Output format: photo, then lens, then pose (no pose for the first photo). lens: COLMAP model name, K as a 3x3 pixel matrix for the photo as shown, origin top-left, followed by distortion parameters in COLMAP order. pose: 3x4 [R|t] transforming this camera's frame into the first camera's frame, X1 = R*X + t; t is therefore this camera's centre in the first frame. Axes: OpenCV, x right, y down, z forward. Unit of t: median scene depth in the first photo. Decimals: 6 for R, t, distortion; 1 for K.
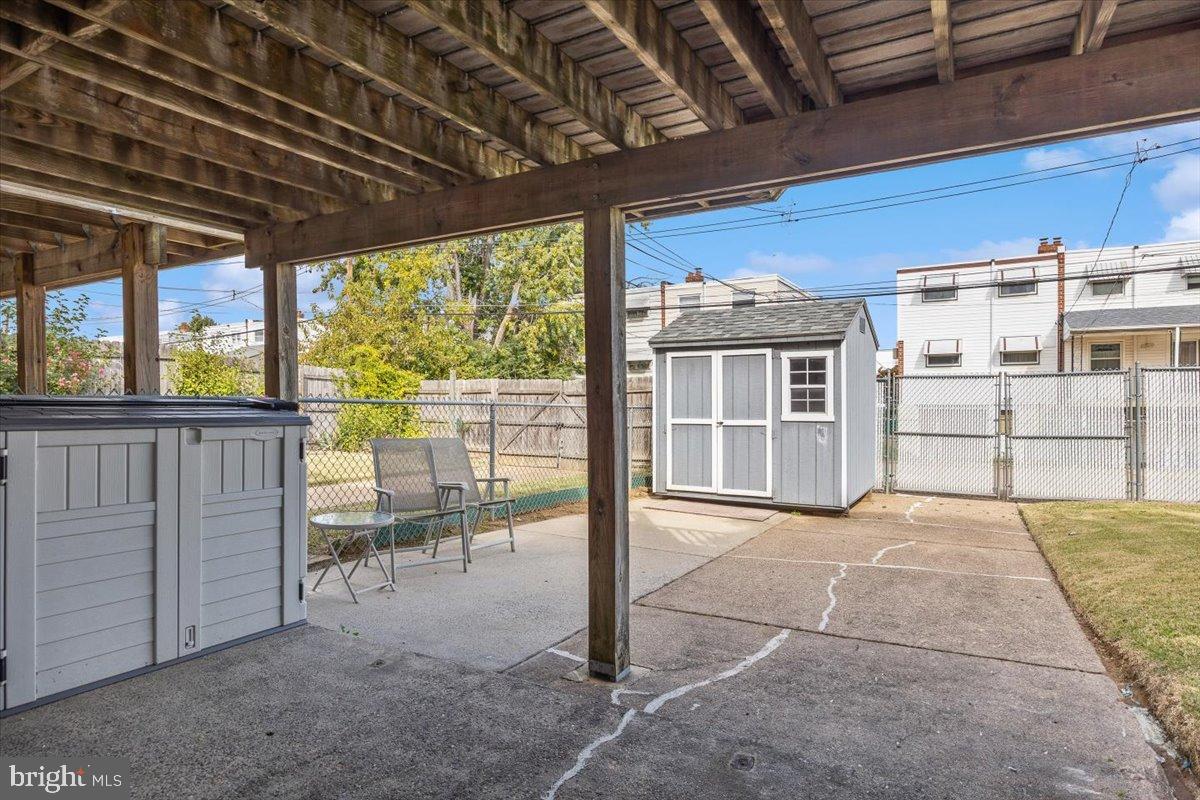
lens RADIAL K [[660.6, 0, 605.6], [0, 660.6, 402.9], [0, 0, 1]] dist [-0.006377, 0.000806]
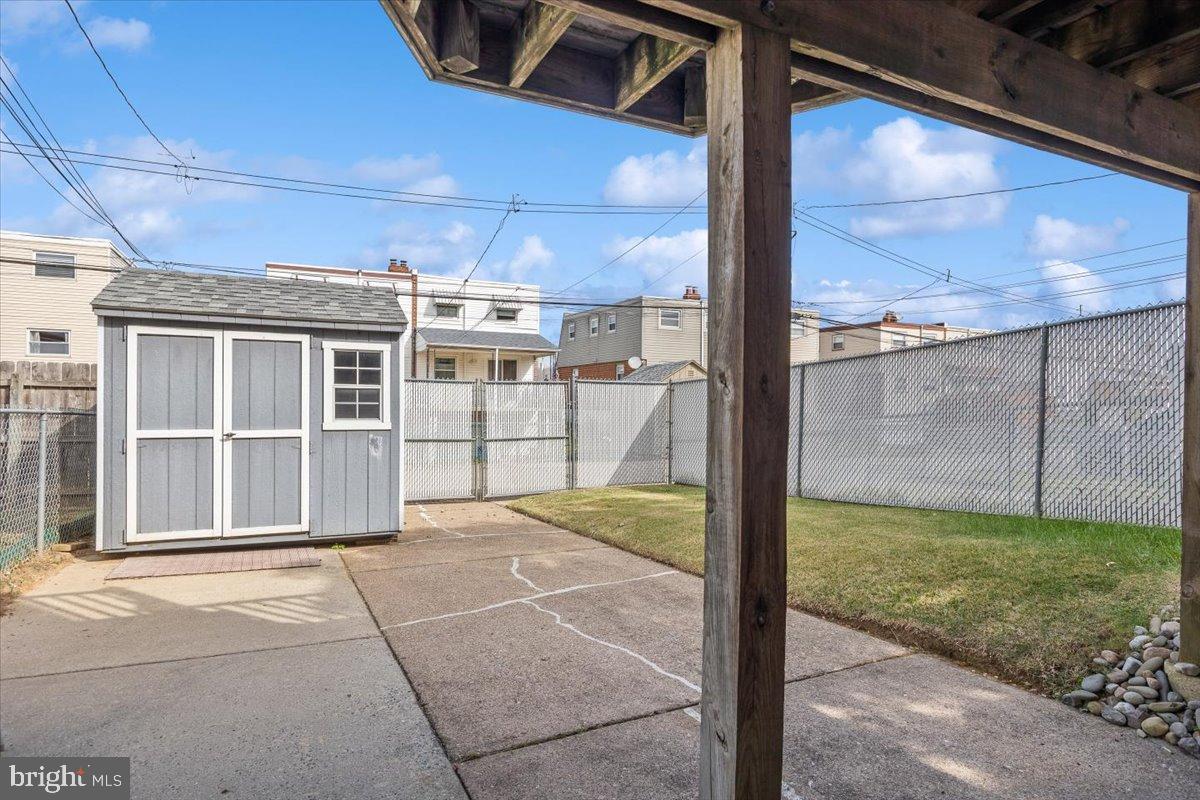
lens RADIAL K [[660.6, 0, 601.0], [0, 660.6, 409.5], [0, 0, 1]] dist [-0.006377, 0.000806]
pose [[0.573157, 0.001682, 0.819444, -0.171977], [-0.005309, 0.999985, 0.001661, 0.000157], [-0.819429, -0.005303, 0.573157, 0.281774]]
